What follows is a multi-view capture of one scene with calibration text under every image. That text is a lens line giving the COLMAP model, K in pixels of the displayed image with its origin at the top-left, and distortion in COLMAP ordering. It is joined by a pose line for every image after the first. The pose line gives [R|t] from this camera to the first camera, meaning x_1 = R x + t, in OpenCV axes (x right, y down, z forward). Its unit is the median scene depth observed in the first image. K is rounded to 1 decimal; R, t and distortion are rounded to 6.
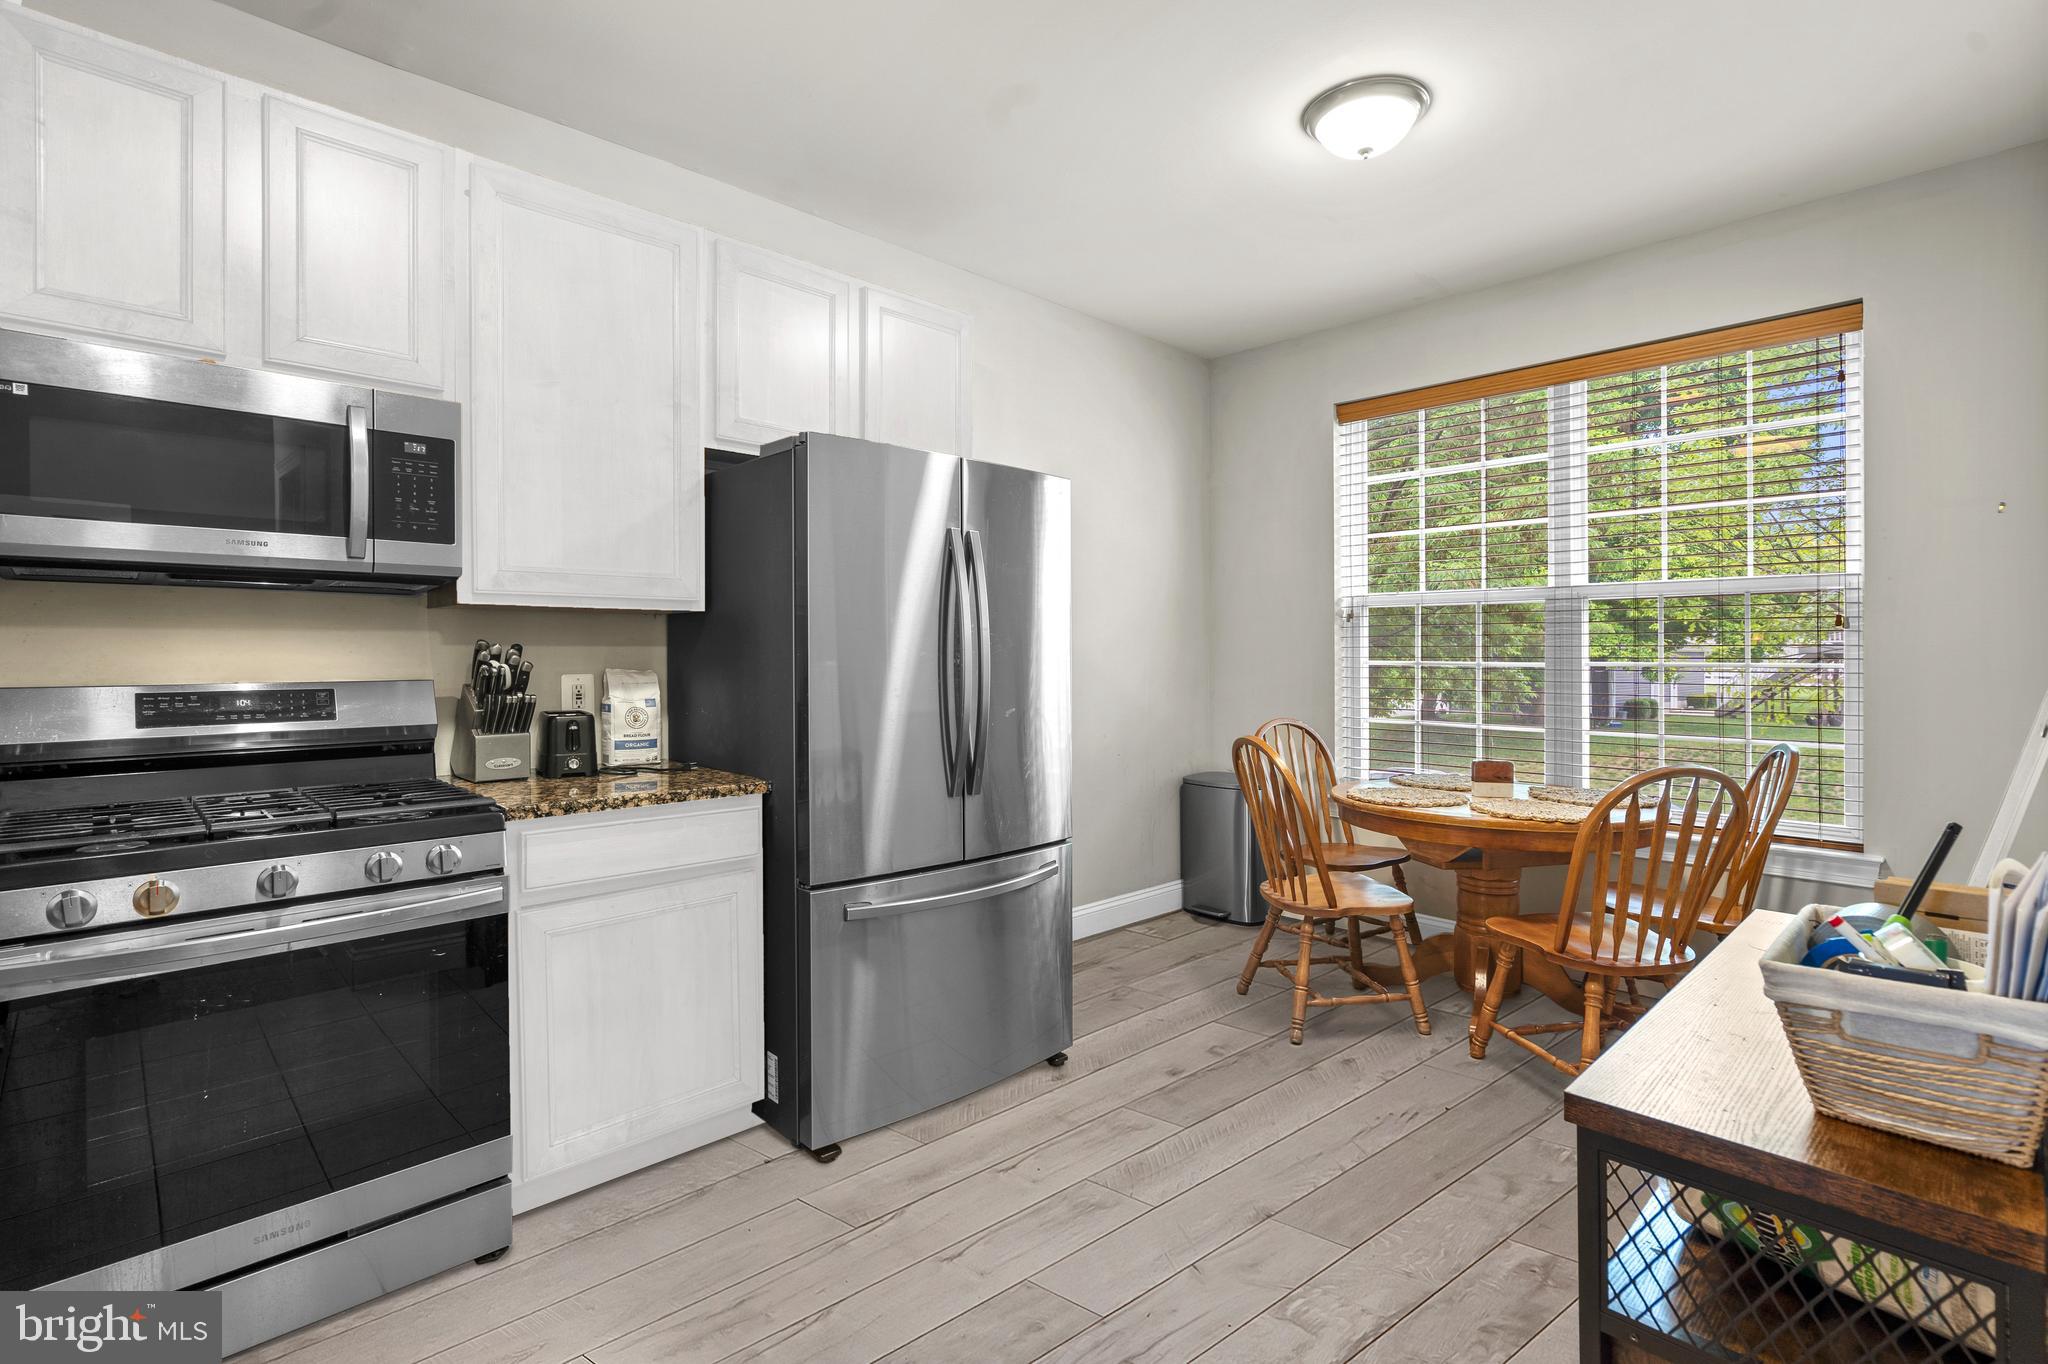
lens RADIAL K [[975.1, 0, 1007.6], [0, 975.1, 640.1], [0, 0, 1]] dist [-0.000460, 0.000365]
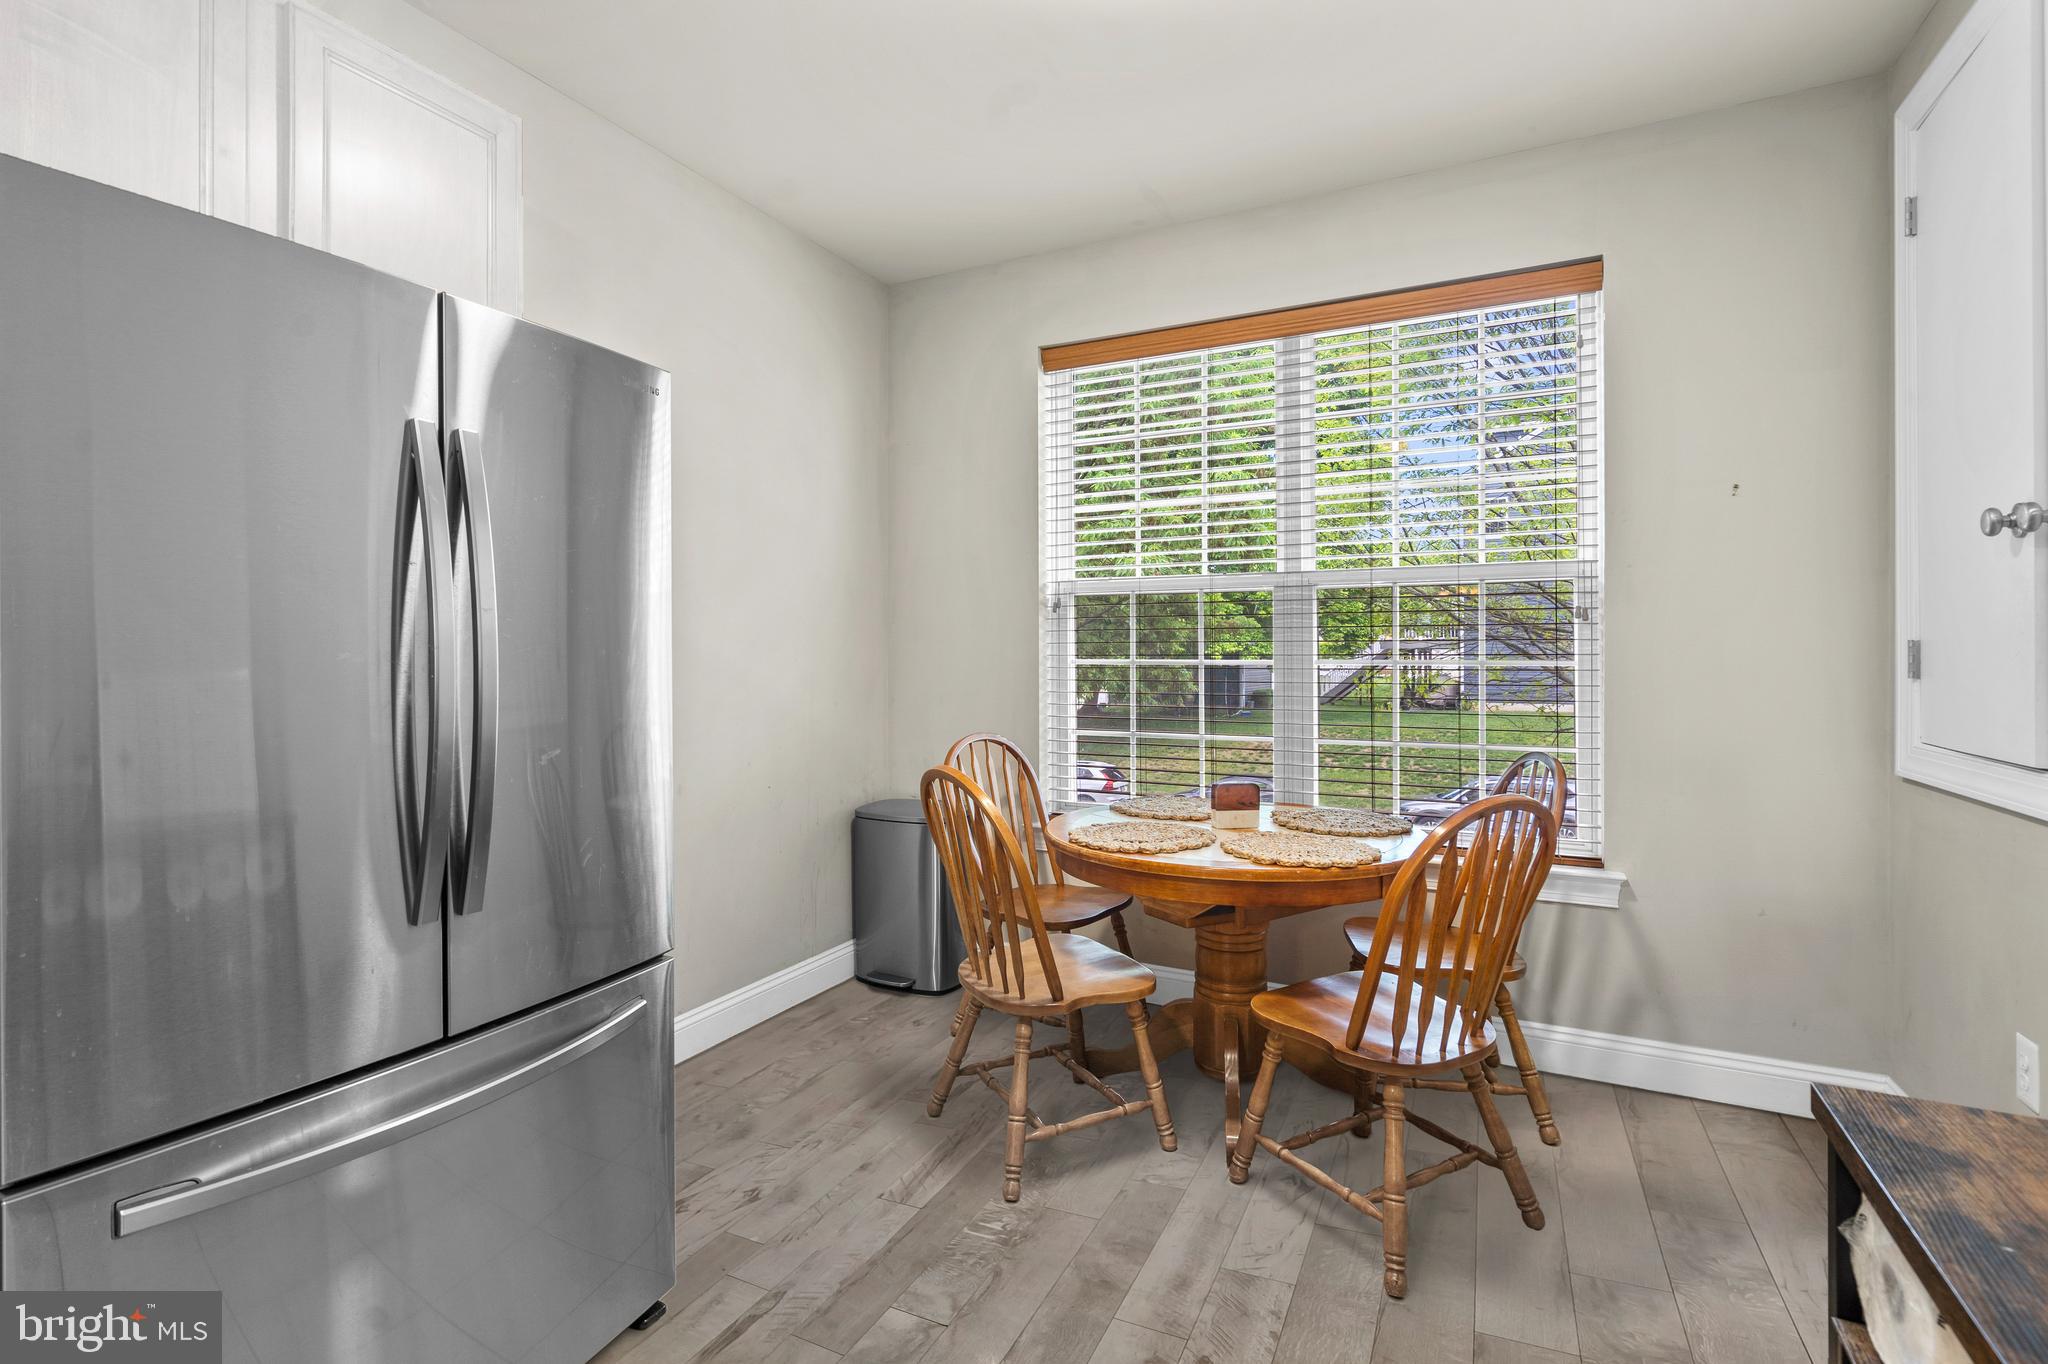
lens RADIAL K [[975.1, 0, 1007.6], [0, 975.1, 640.1], [0, 0, 1]] dist [-0.000460, 0.000365]
pose [[0.946288, -0.000744, 0.323324, 0.056384], [0.000116, 0.999998, 0.001962, 0.003747], [-0.323325, -0.001819, 0.946286, 0.290984]]
